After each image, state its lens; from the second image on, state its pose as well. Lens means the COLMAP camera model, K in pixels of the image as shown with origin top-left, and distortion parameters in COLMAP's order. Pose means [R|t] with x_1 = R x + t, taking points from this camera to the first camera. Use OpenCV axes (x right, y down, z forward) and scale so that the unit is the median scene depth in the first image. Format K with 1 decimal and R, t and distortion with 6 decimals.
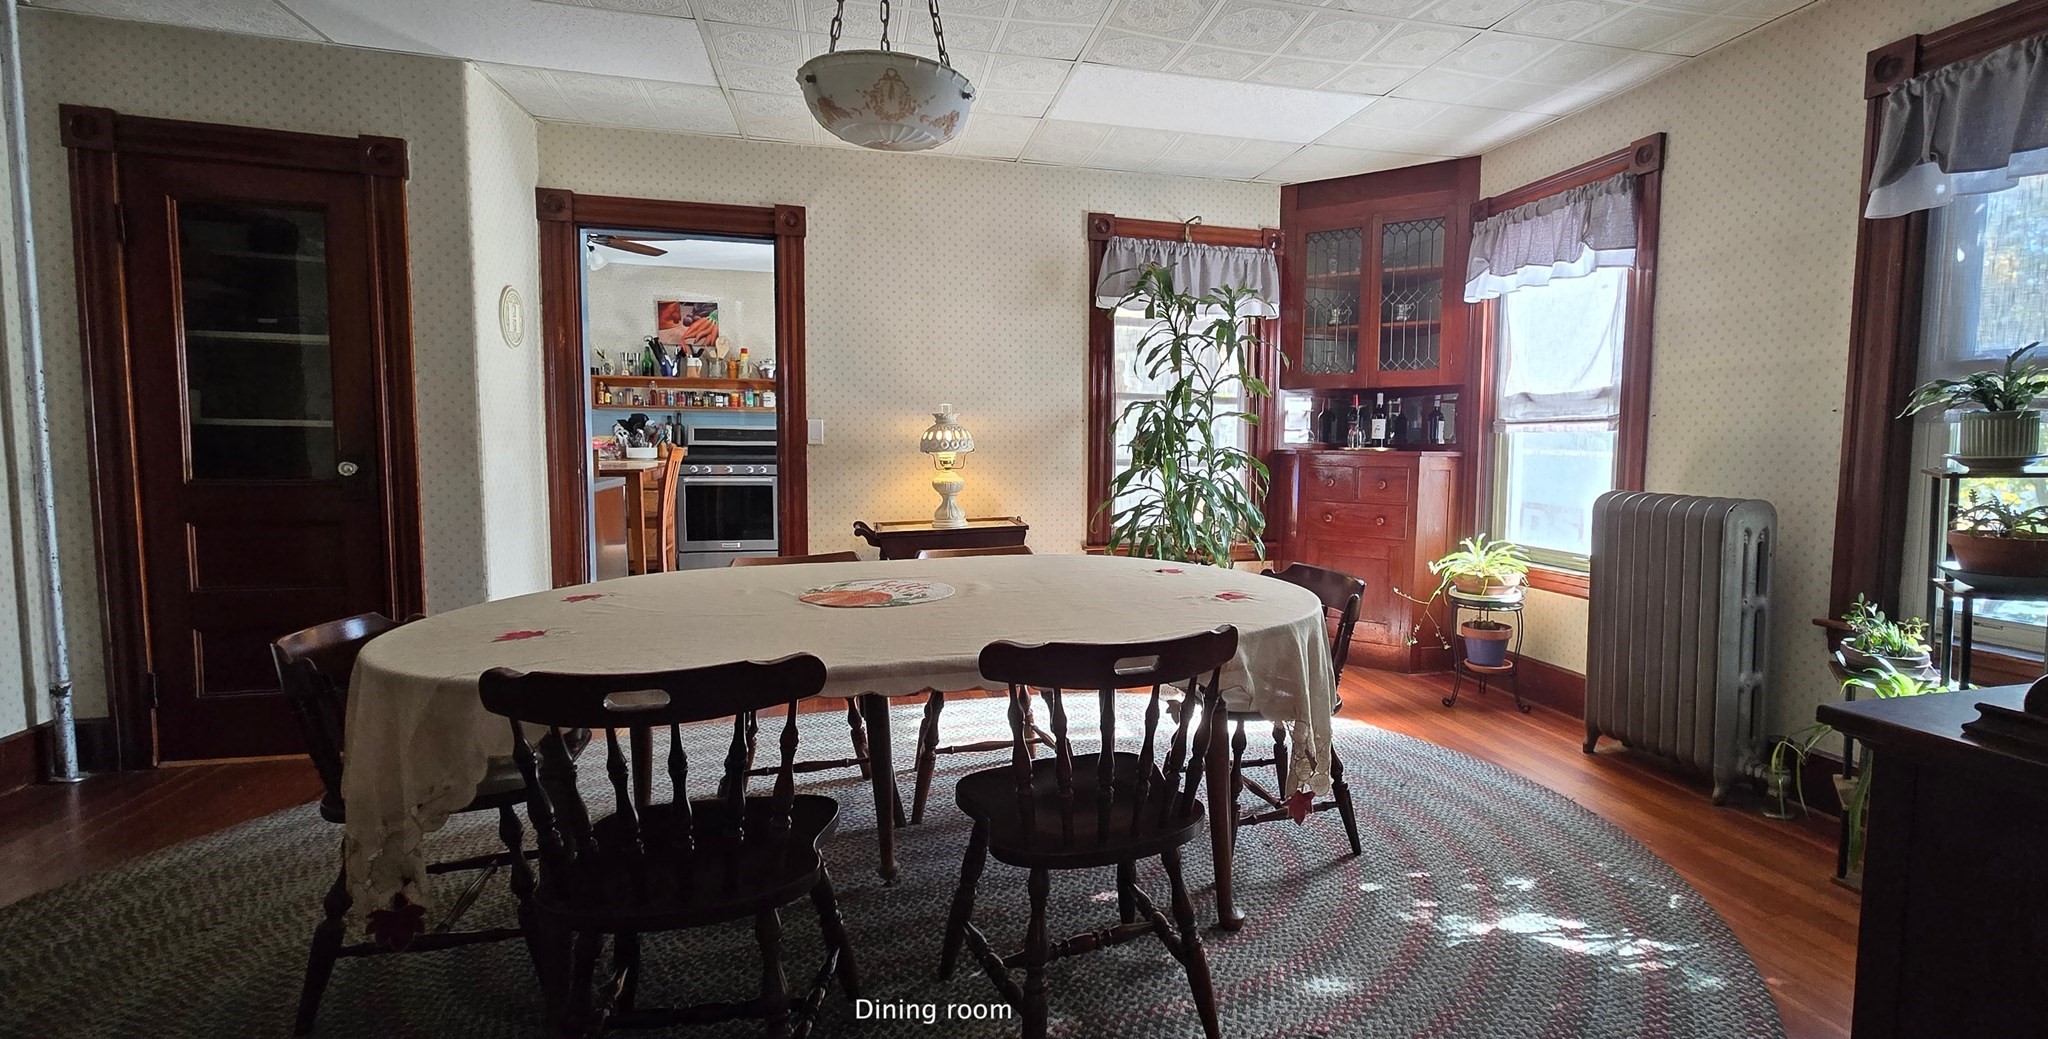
lens RADIAL K [[924.5, 0, 1115.9], [0, 924.5, 517.3], [0, 0, 1]] dist [-0.000586, -0.000092]
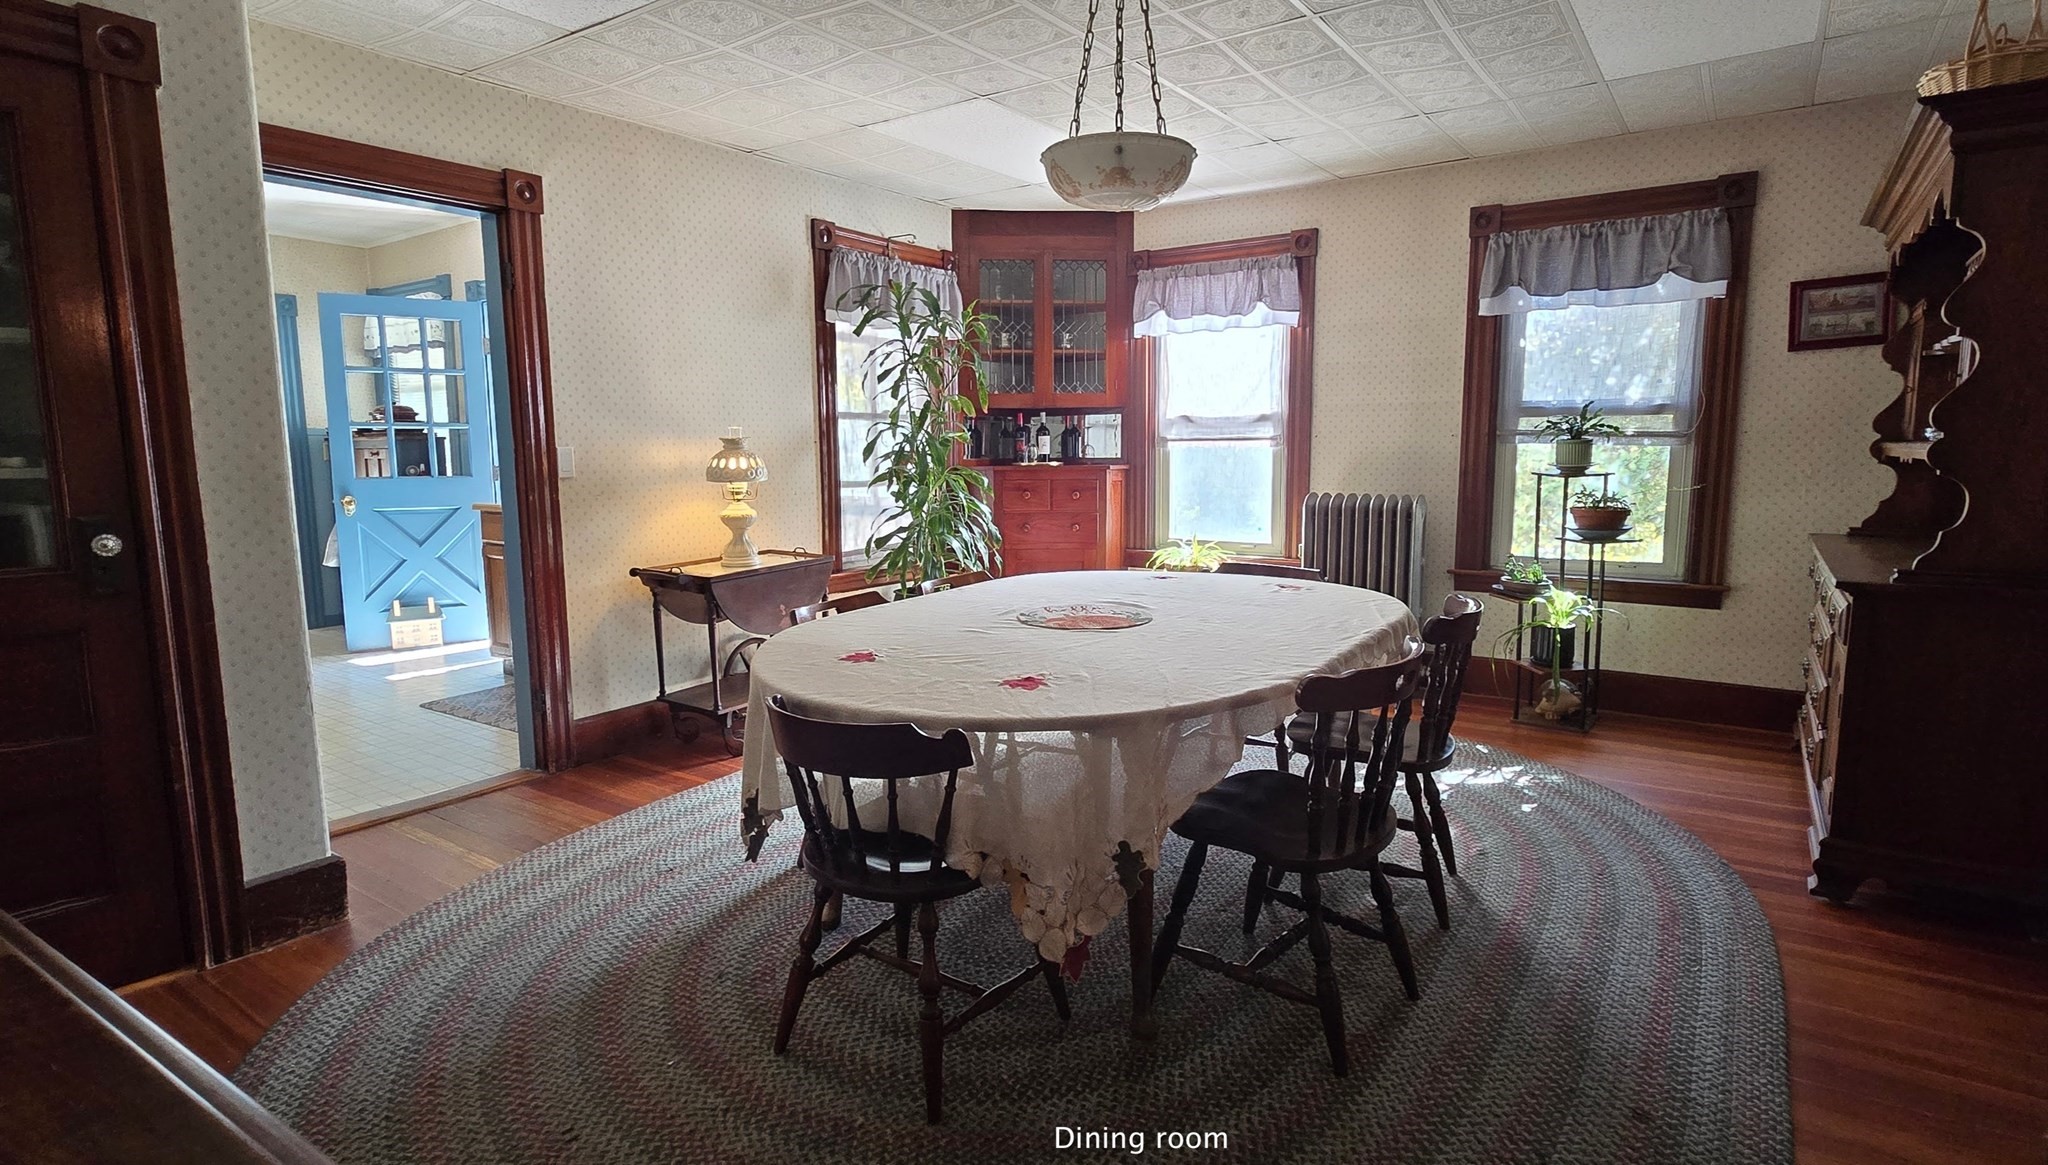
lens RADIAL K [[1027.0, 0, 1024.0], [0, 1027.0, 582.5], [0, 0, 1]] dist [-0.000779, 0.000266]
pose [[0.785517, -0.097249, 0.611151, -0.582466], [0.064329, 0.995057, 0.075655, -0.030824], [-0.615487, -0.020114, 0.787890, 0.049122]]
